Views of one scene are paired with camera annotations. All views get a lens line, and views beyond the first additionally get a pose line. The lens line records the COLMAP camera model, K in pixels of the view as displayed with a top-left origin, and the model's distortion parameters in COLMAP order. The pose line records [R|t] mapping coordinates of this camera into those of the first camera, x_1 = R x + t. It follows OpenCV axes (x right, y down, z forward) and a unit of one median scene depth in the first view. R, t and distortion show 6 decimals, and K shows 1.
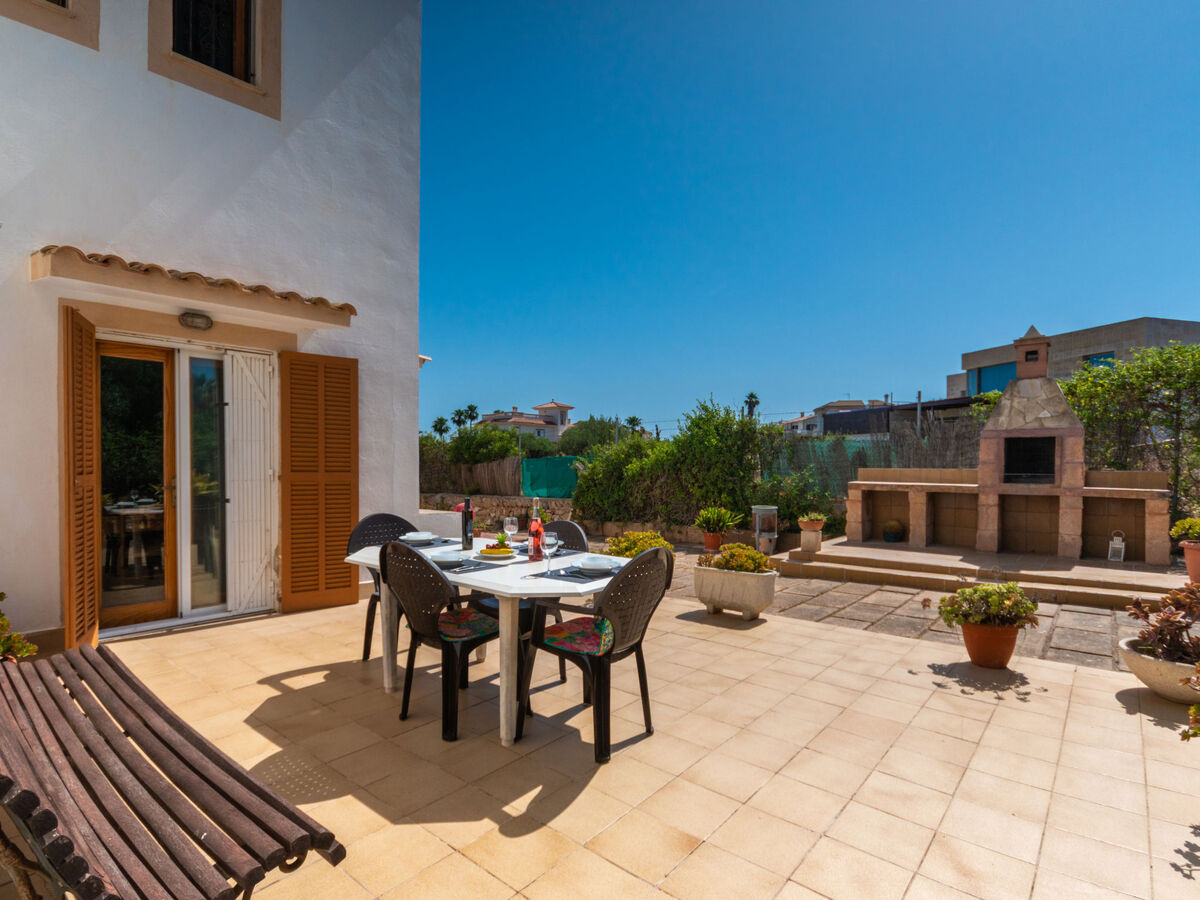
lens RADIAL K [[613.7, 0, 597.2], [0, 613.7, 454.8], [0, 0, 1]] dist [0.001065, 0.000212]
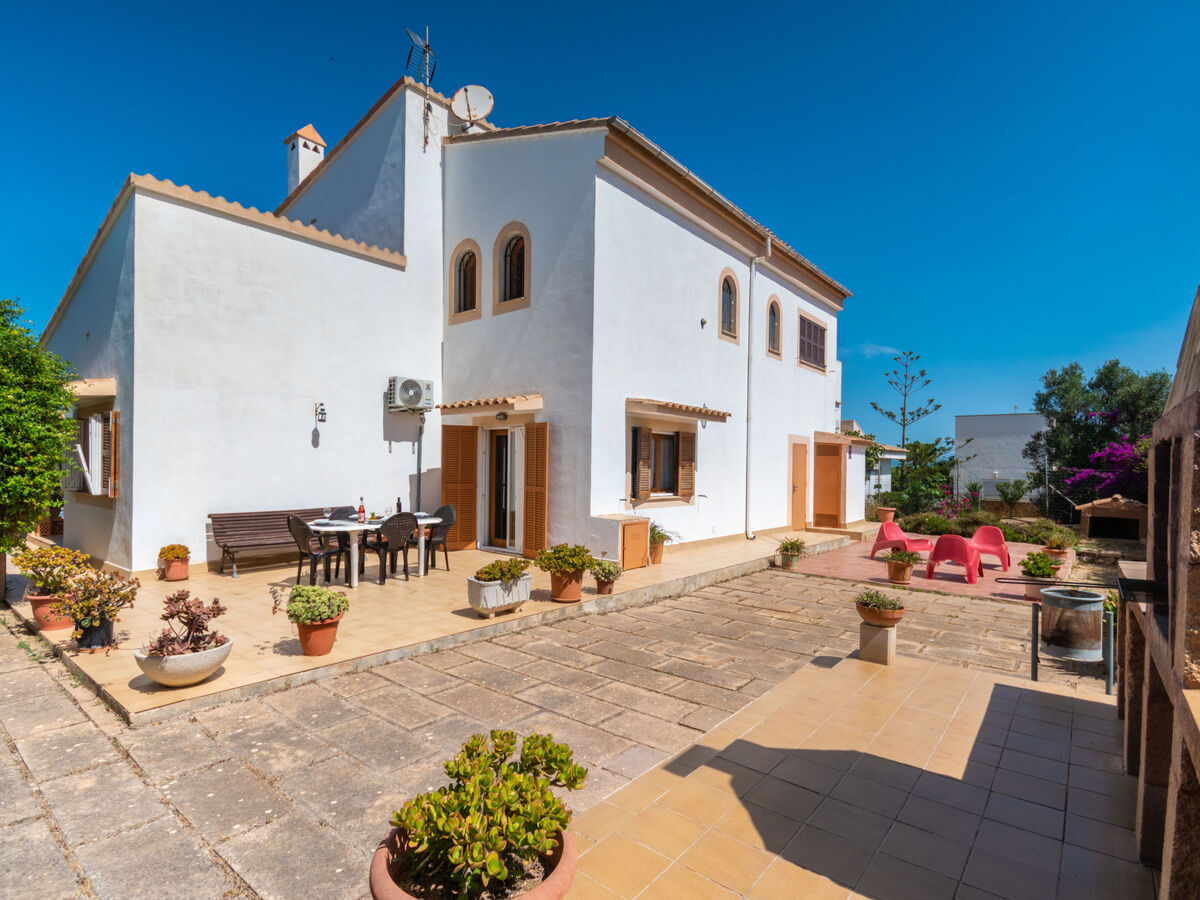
lens RADIAL K [[613.7, 0, 596.6], [0, 613.7, 460.4], [0, 0, 1]] dist [0.001065, 0.000212]
pose [[0.011963, -0.007668, -0.999899, 1.596403], [-0.004219, 0.999961, -0.007719, -0.037983], [0.999920, 0.004311, 0.011930, 1.304304]]
